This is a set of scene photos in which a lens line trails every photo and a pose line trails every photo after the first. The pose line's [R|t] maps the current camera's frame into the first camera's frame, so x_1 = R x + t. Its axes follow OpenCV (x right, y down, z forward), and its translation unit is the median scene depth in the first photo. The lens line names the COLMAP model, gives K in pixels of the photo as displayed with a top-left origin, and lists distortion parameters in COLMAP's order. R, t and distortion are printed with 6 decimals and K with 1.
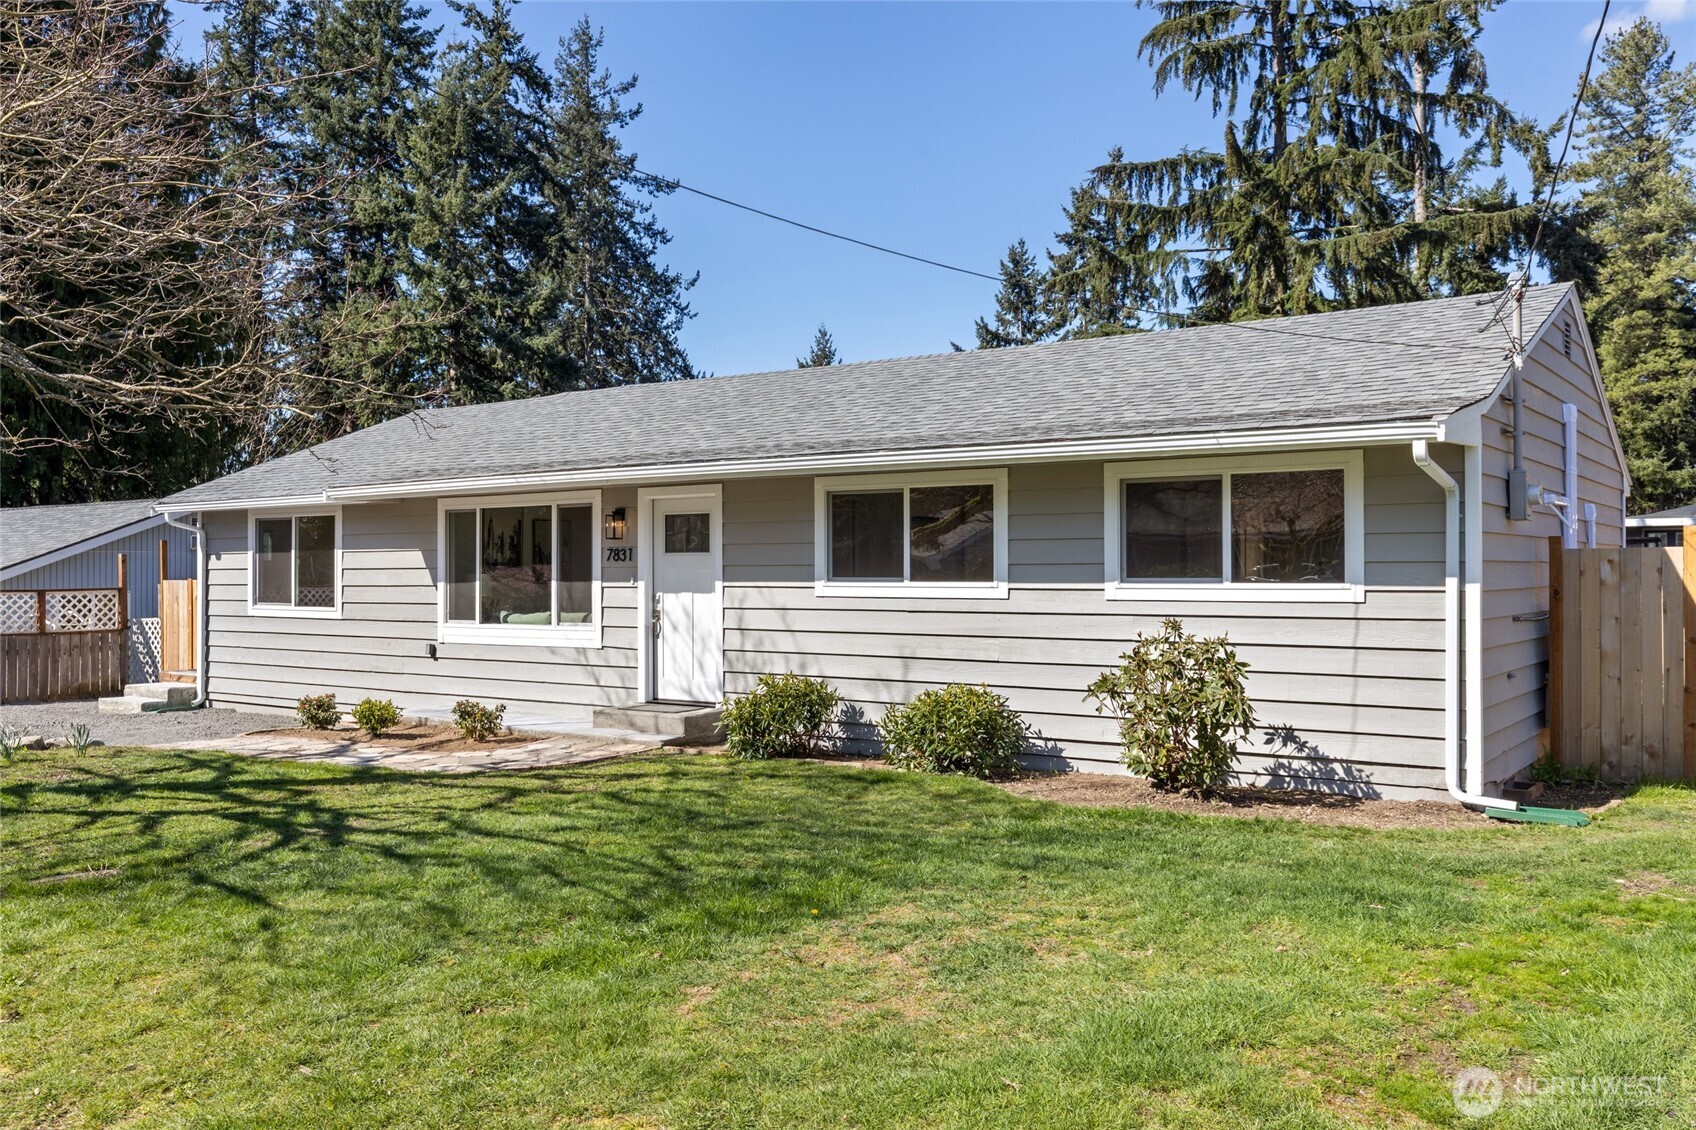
lens RADIAL K [[1348.8, 0, 756.7], [0, 1348.8, 579.2], [0, 0, 1]] dist [0.005298, -0.005425]
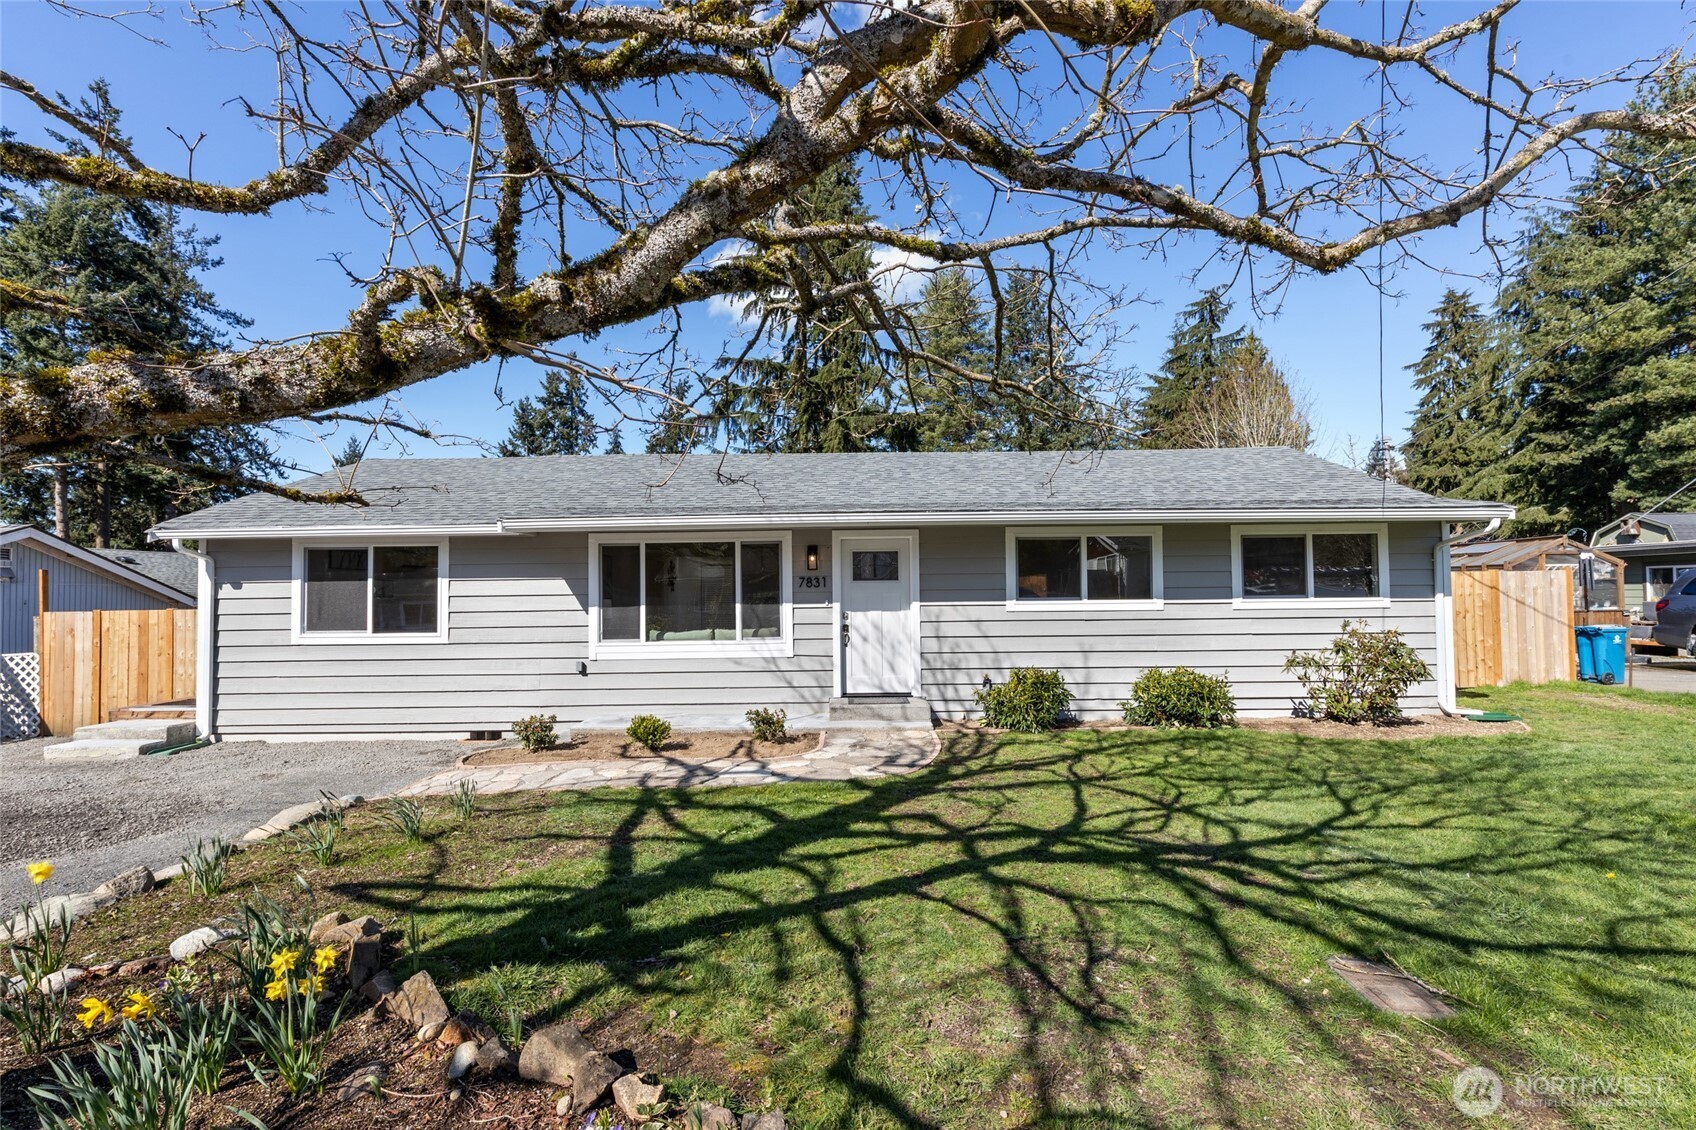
lens RADIAL K [[766.8, 0, 834.7], [0, 766.8, 578.2], [0, 0, 1]] dist [0.007839, -0.001169]
pose [[0.817576, 0.006600, 0.575783, -0.483907], [0.011933, 0.999525, -0.028401, -0.001268], [-0.575697, 0.030091, 0.817109, 0.389398]]
